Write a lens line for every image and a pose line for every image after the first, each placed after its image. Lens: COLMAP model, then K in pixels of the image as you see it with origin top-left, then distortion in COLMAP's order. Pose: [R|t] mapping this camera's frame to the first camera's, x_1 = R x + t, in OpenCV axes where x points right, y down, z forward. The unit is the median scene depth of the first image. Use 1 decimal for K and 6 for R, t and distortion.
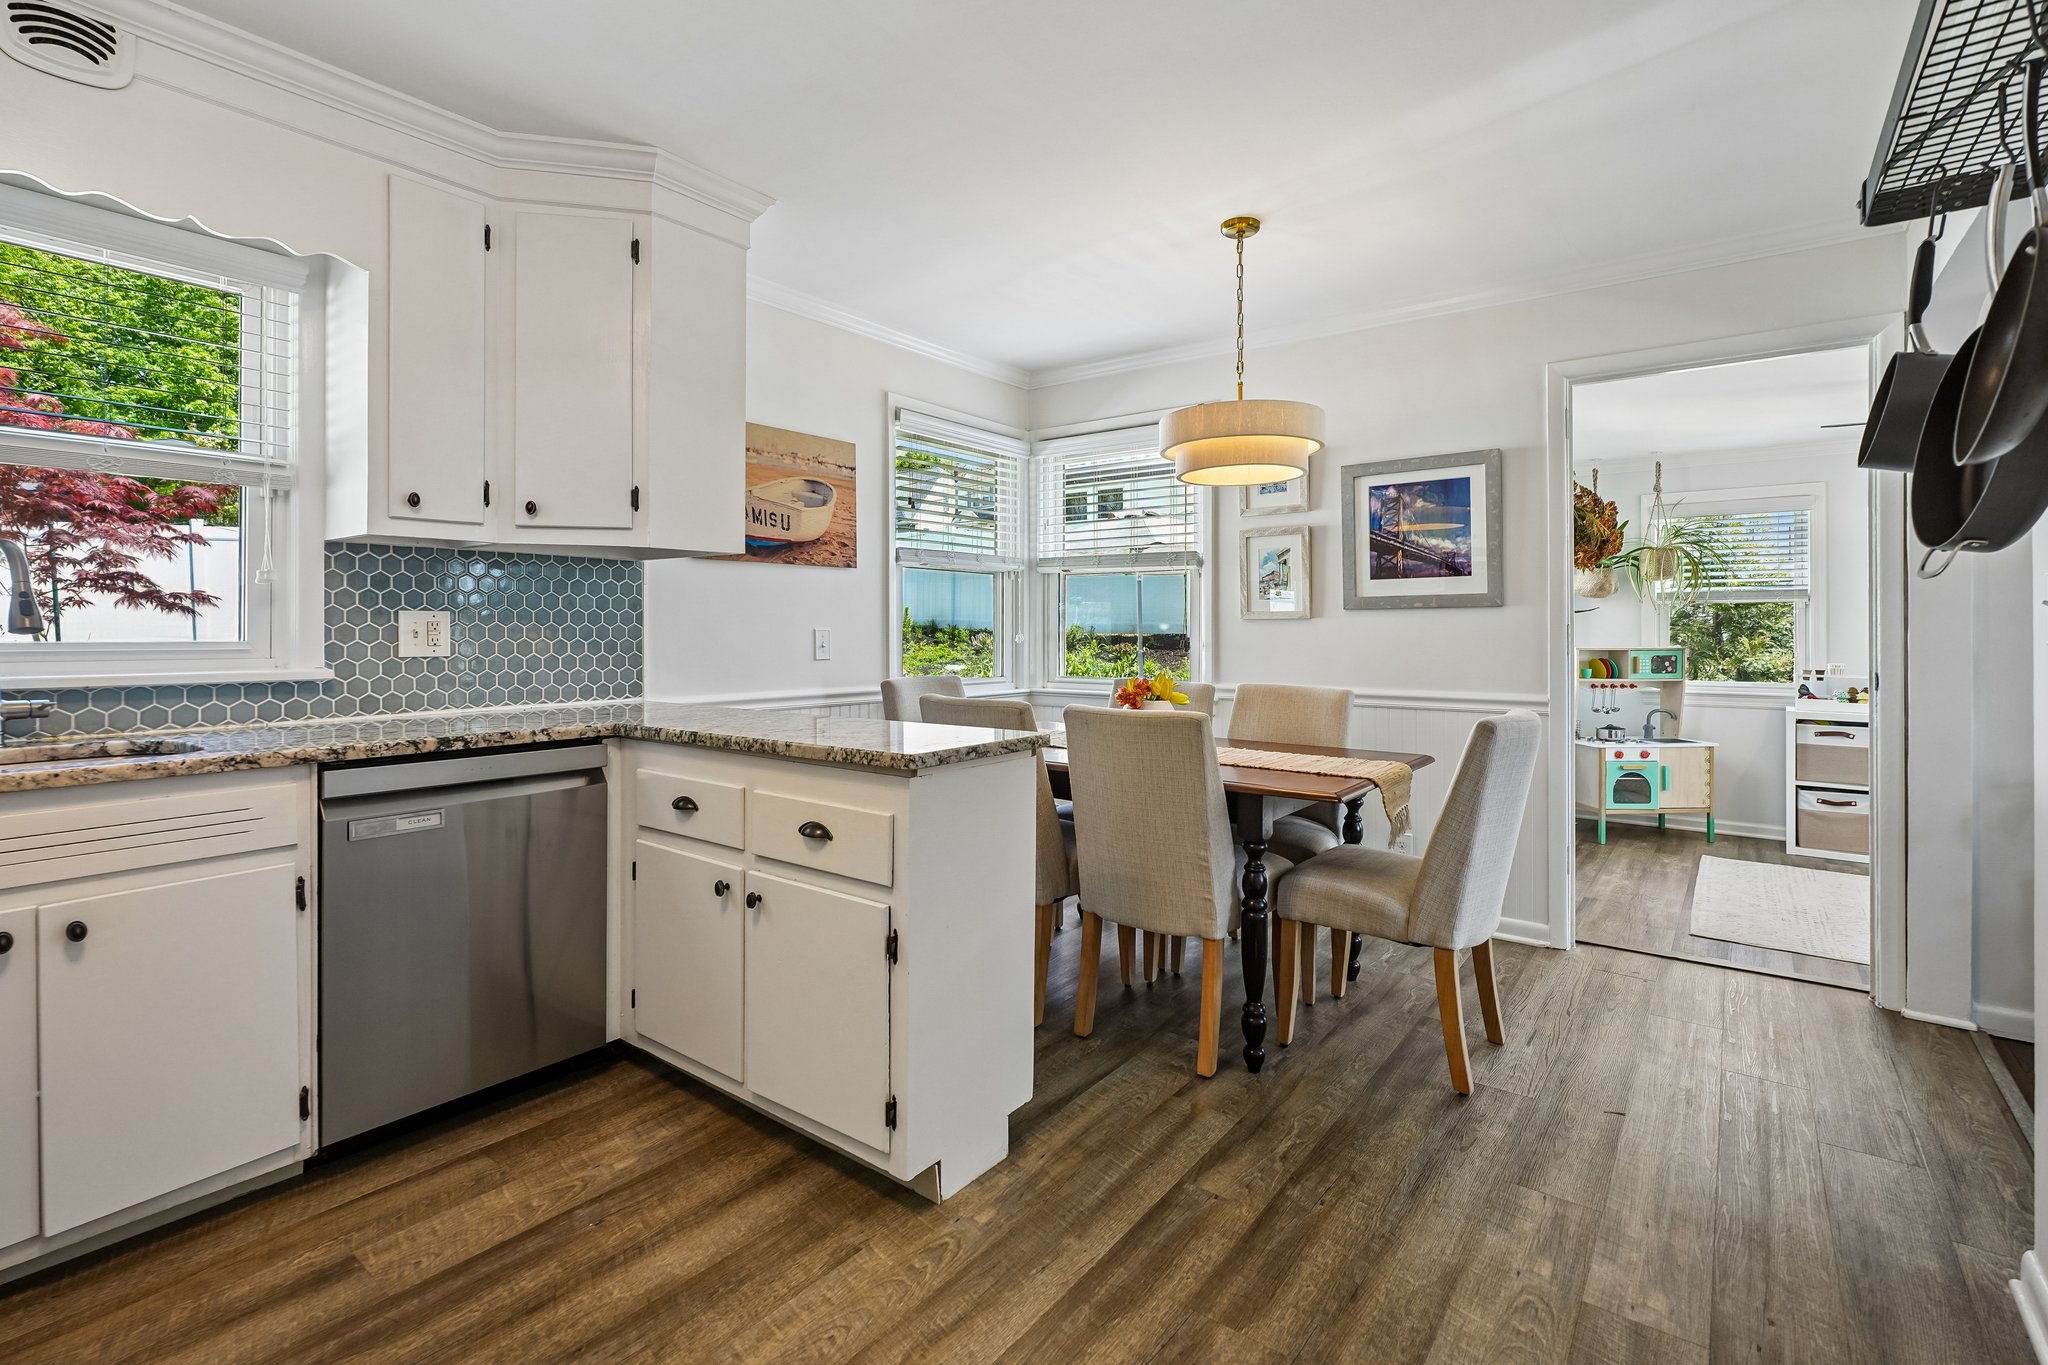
lens RADIAL K [[923.9, 0, 1024.2], [0, 923.9, 617.3], [0, 0, 1]] dist [-0.001197, 0.000654]
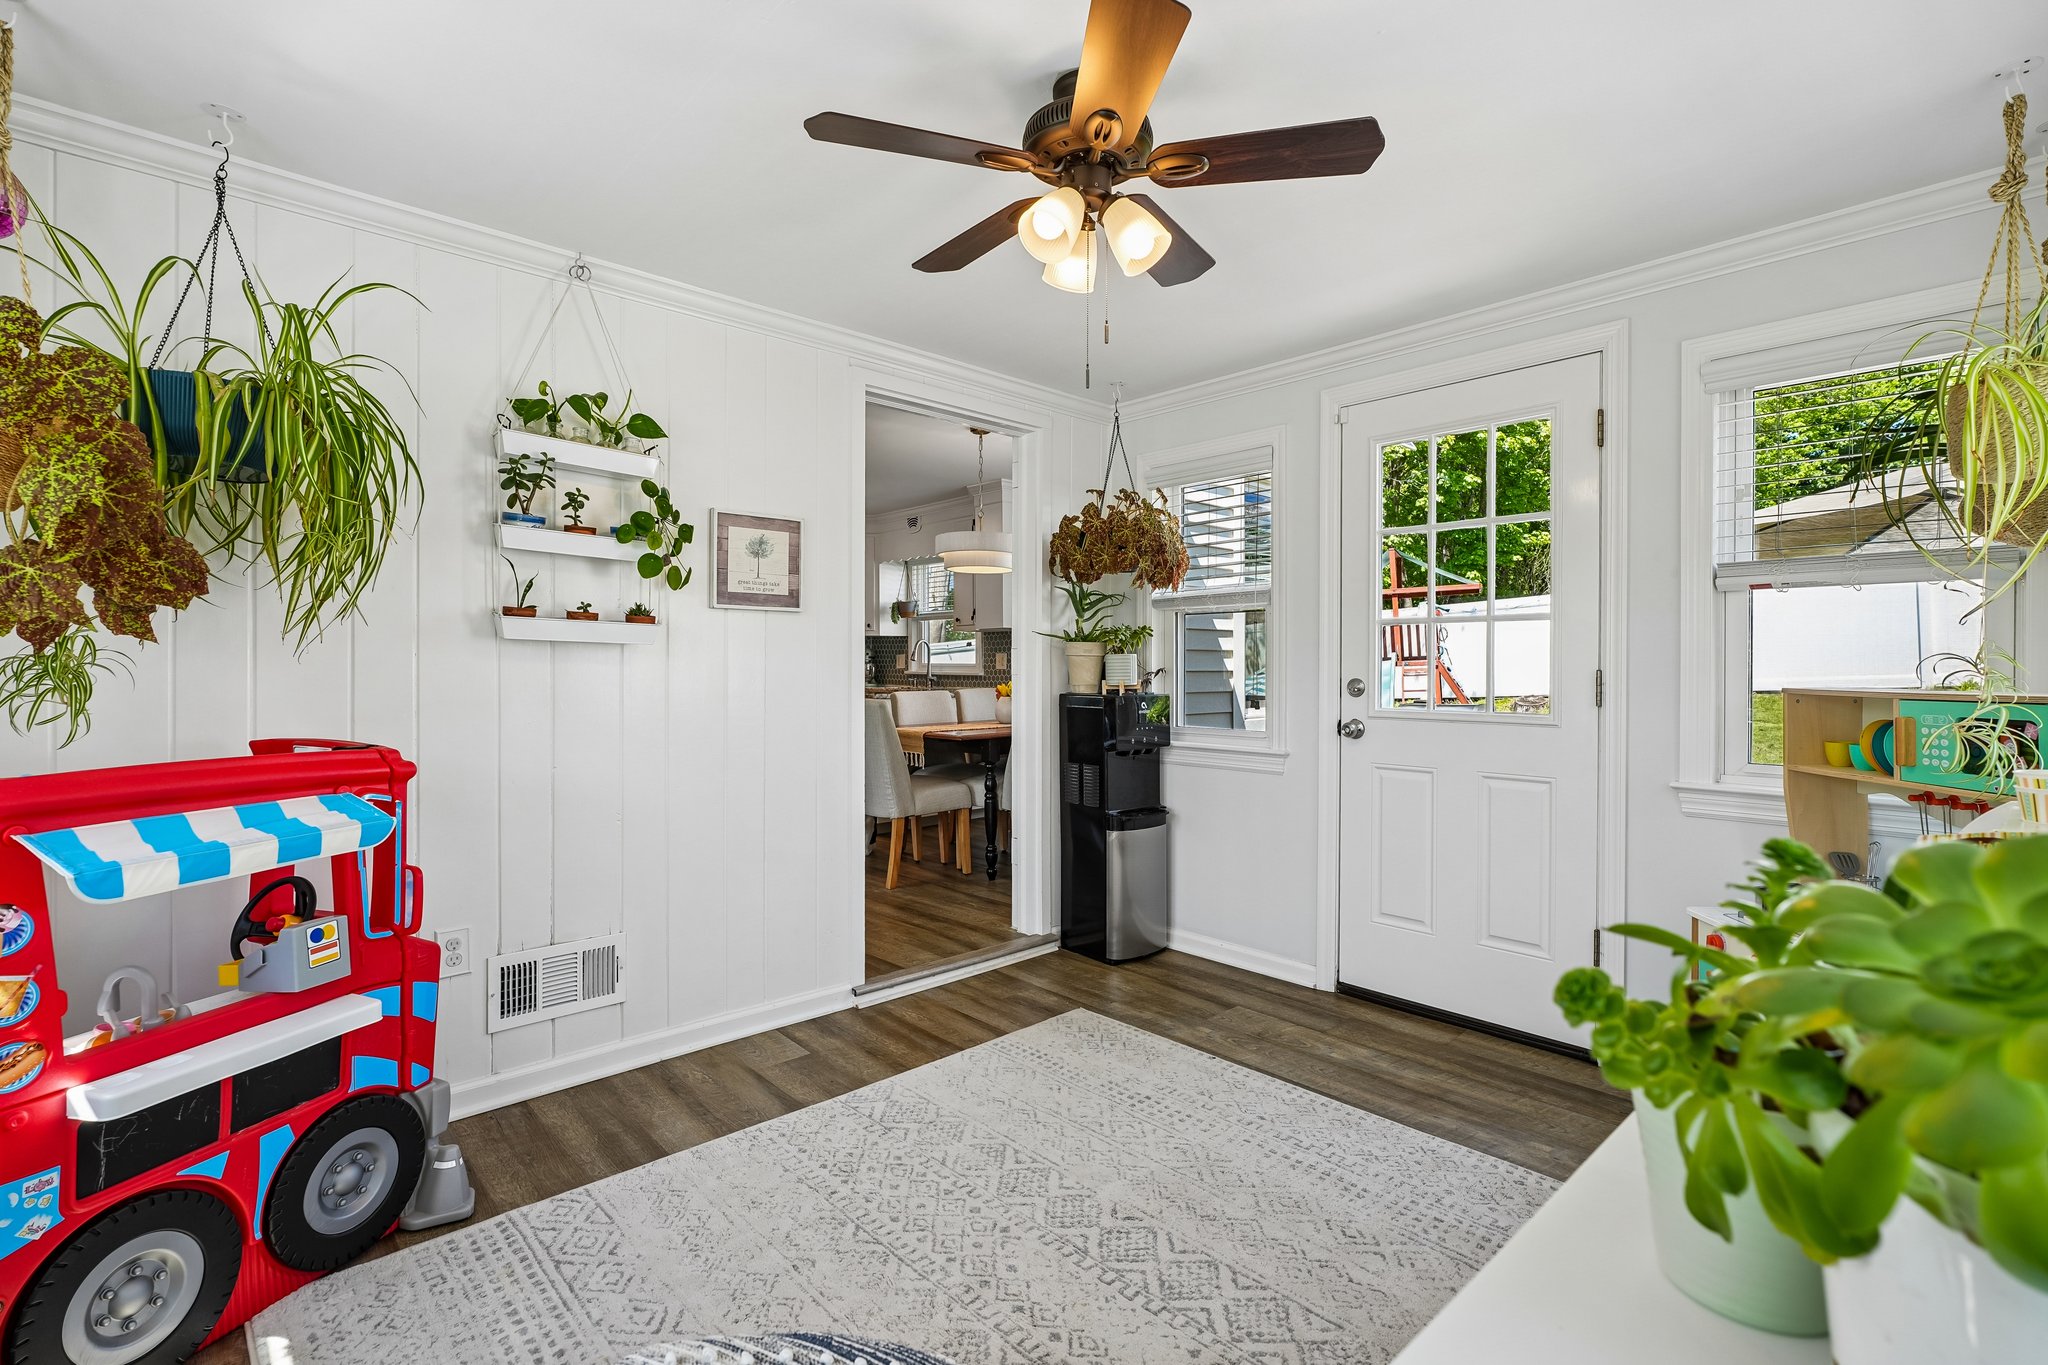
lens RADIAL K [[923.9, 0, 1023.5], [0, 923.9, 670.9], [0, 0, 1]] dist [-0.001197, 0.000654]
pose [[-0.156650, 0.006363, -0.987634, 0.723870], [0.008490, 0.999951, 0.005095, 0.054820], [0.987618, -0.007587, -0.156697, 0.670131]]
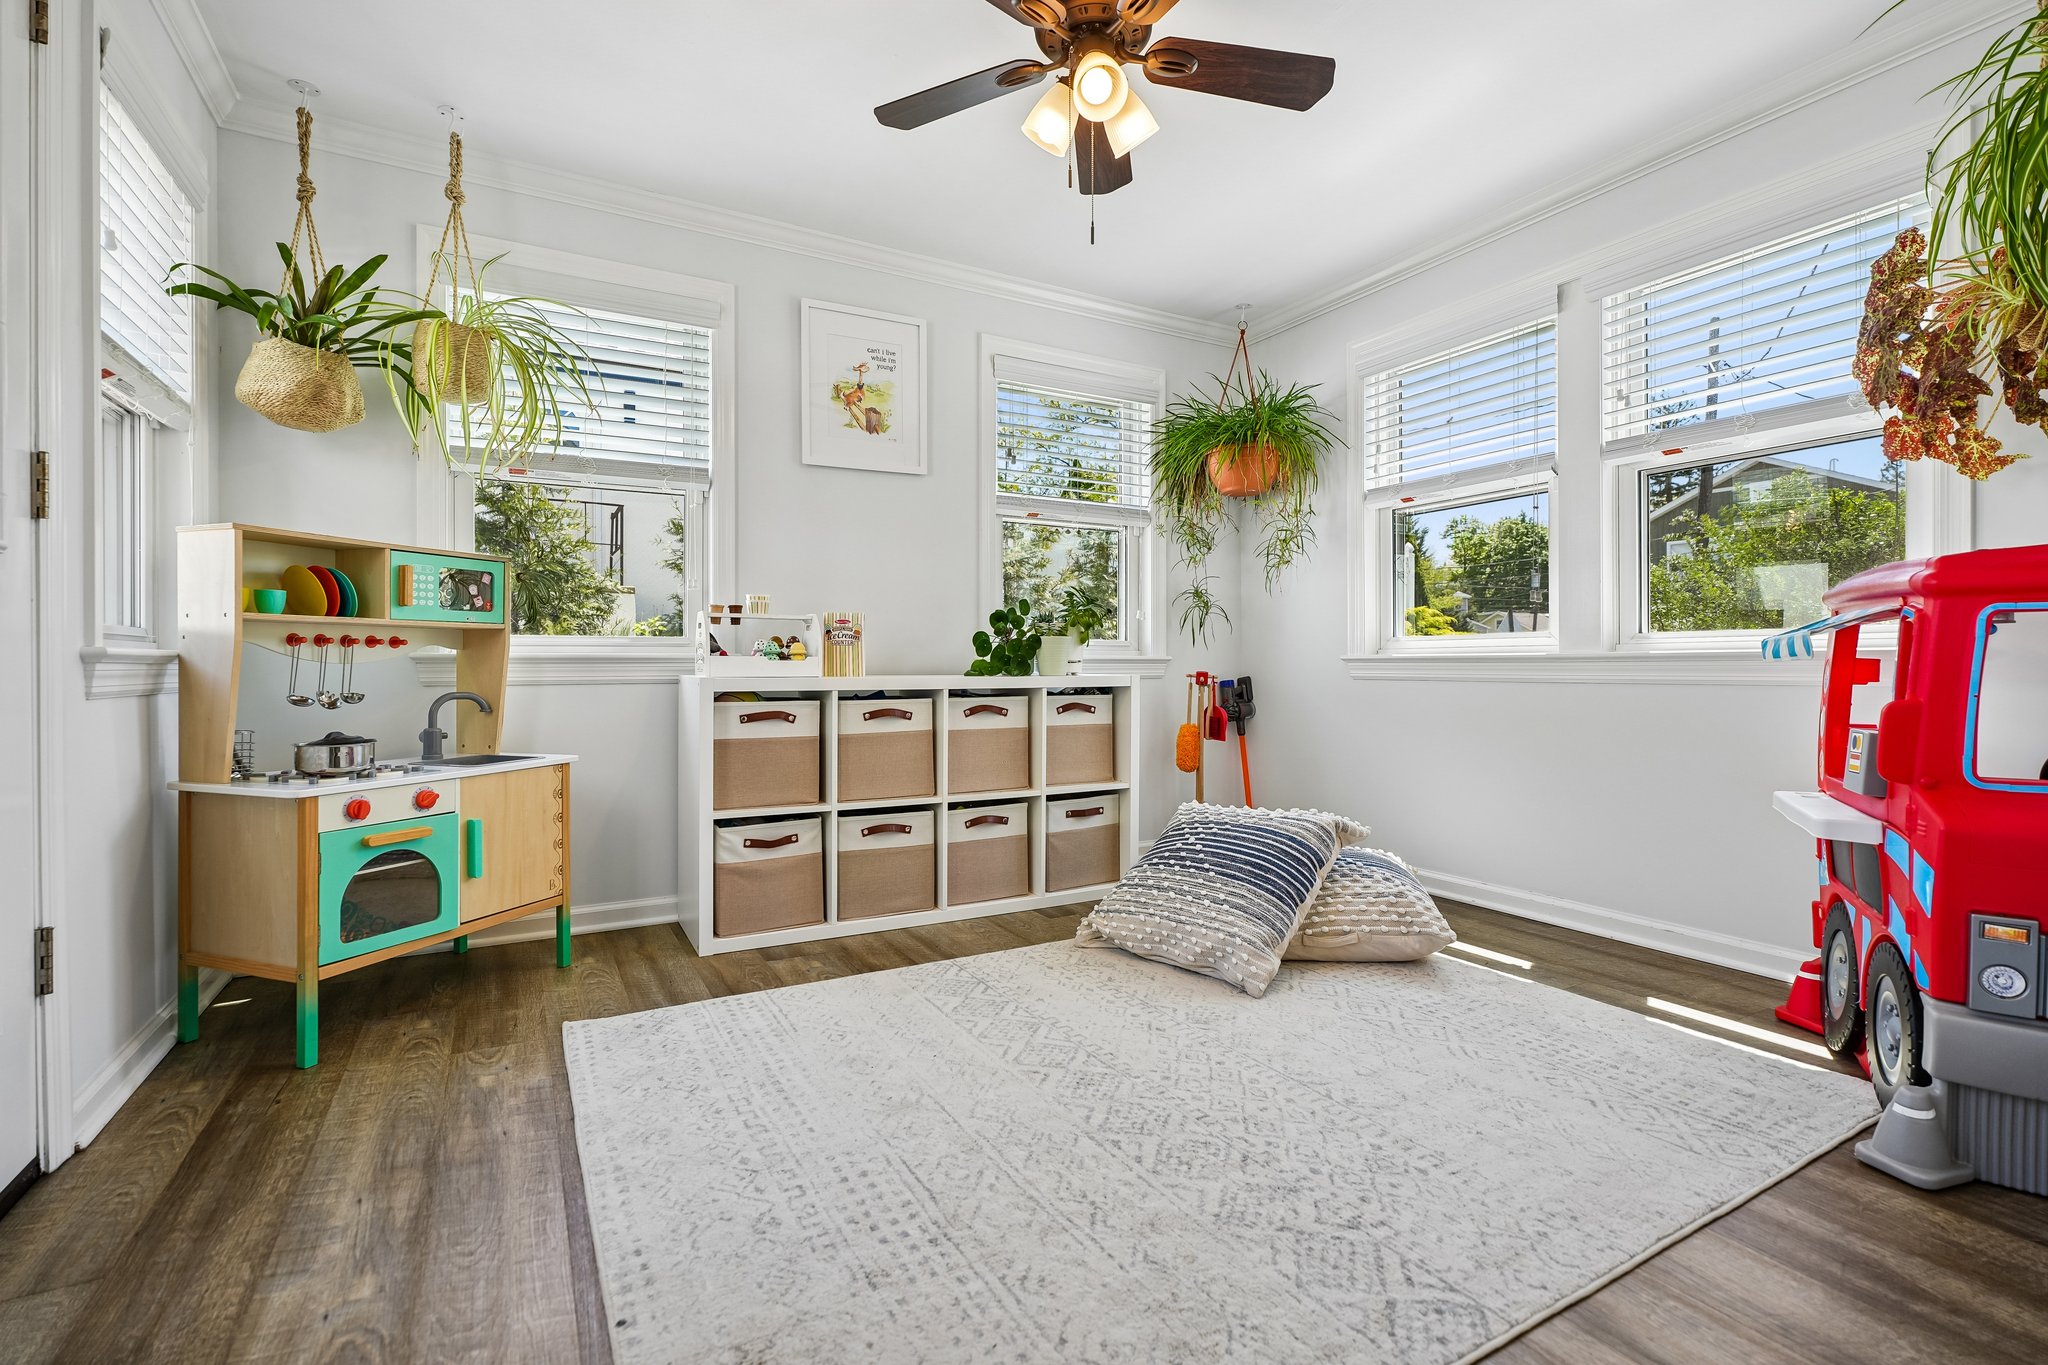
lens RADIAL K [[923.9, 0, 1021.1], [0, 923.9, 666.0], [0, 0, 1]] dist [-0.001197, 0.000654]
pose [[0.386041, -0.003210, 0.922476, 0.397969], [-0.007392, 0.999951, 0.006573, 0.085168], [-0.922452, -0.009356, 0.385999, 0.601001]]
